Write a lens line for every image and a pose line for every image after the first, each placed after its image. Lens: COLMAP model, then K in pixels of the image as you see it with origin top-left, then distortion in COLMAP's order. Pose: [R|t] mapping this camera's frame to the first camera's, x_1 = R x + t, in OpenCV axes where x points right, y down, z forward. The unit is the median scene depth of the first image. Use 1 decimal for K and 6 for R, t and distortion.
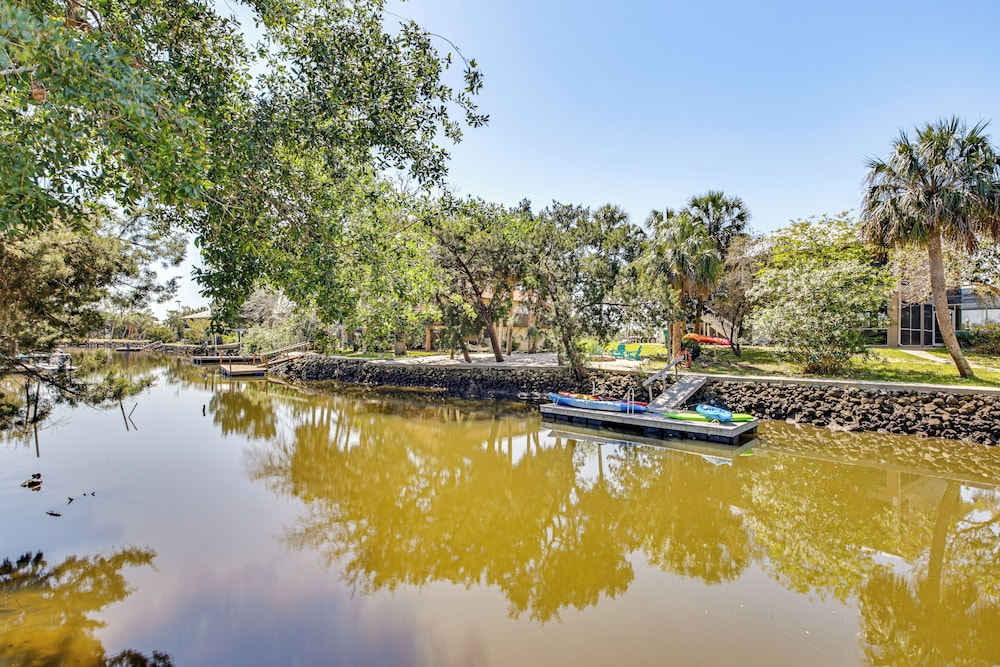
lens RADIAL K [[470.3, 0, 495.6], [0, 470.3, 336.0], [0, 0, 1]] dist [-0.012467, 0.000961]
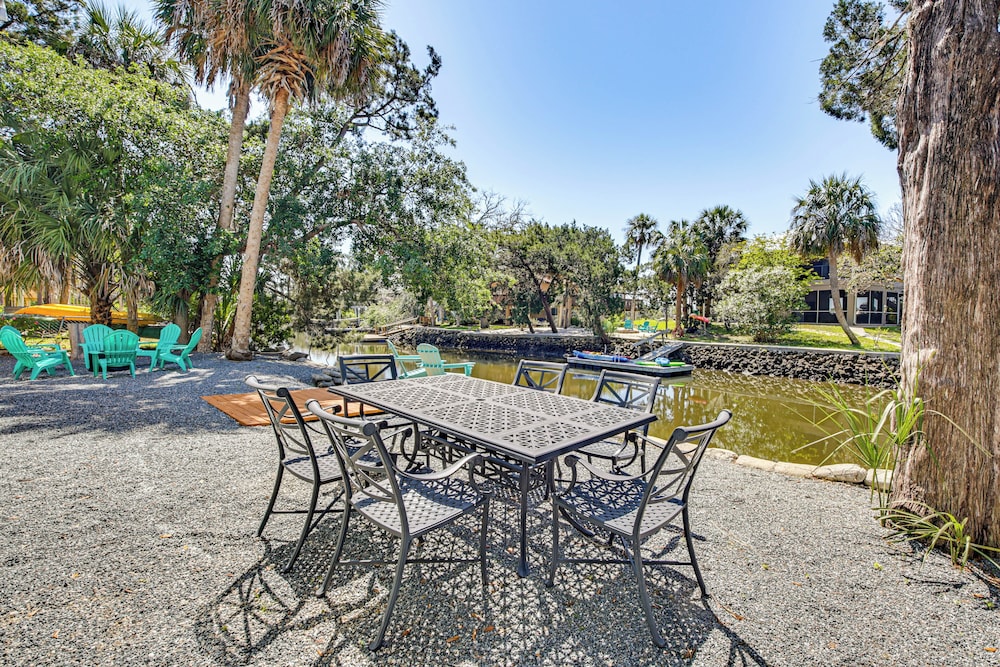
lens RADIAL K [[470.3, 0, 543.3], [0, 470.3, 315.9], [0, 0, 1]] dist [-0.012467, 0.000961]
pose [[0.996115, 0.008344, -0.087668, 0.120063], [-0.007790, 0.999948, 0.006656, -0.005377], [0.087719, -0.005947, 0.996128, -0.475635]]
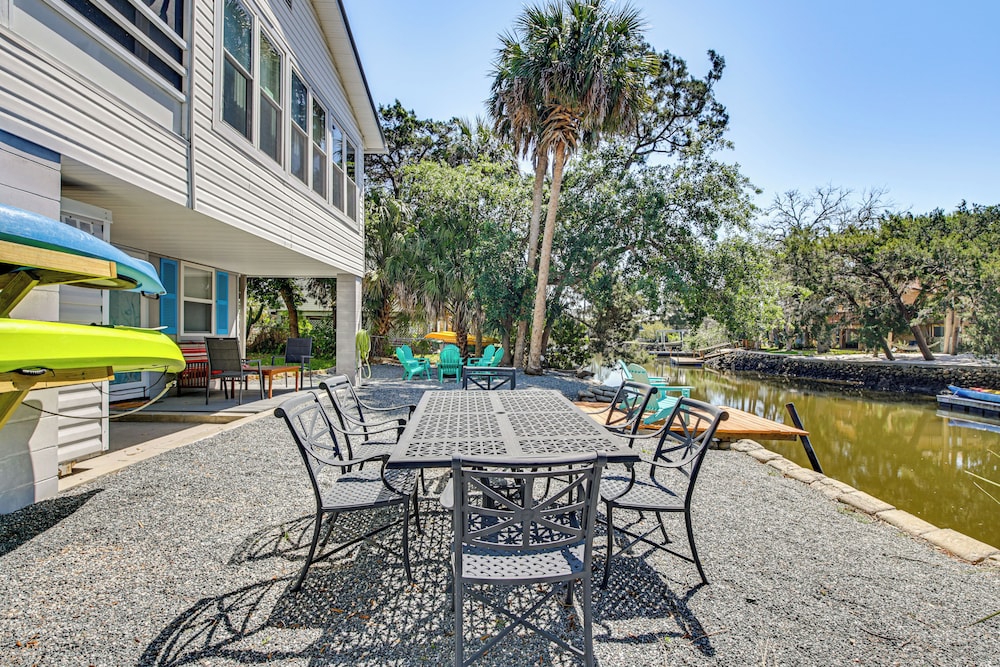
lens RADIAL K [[470.3, 0, 505.3], [0, 470.3, 327.2], [0, 0, 1]] dist [-0.012467, 0.000961]
pose [[0.660569, -0.016902, -0.750575, 0.197875], [0.003836, 0.999809, -0.019138, -0.001562], [0.750755, 0.009763, 0.660508, -0.427065]]
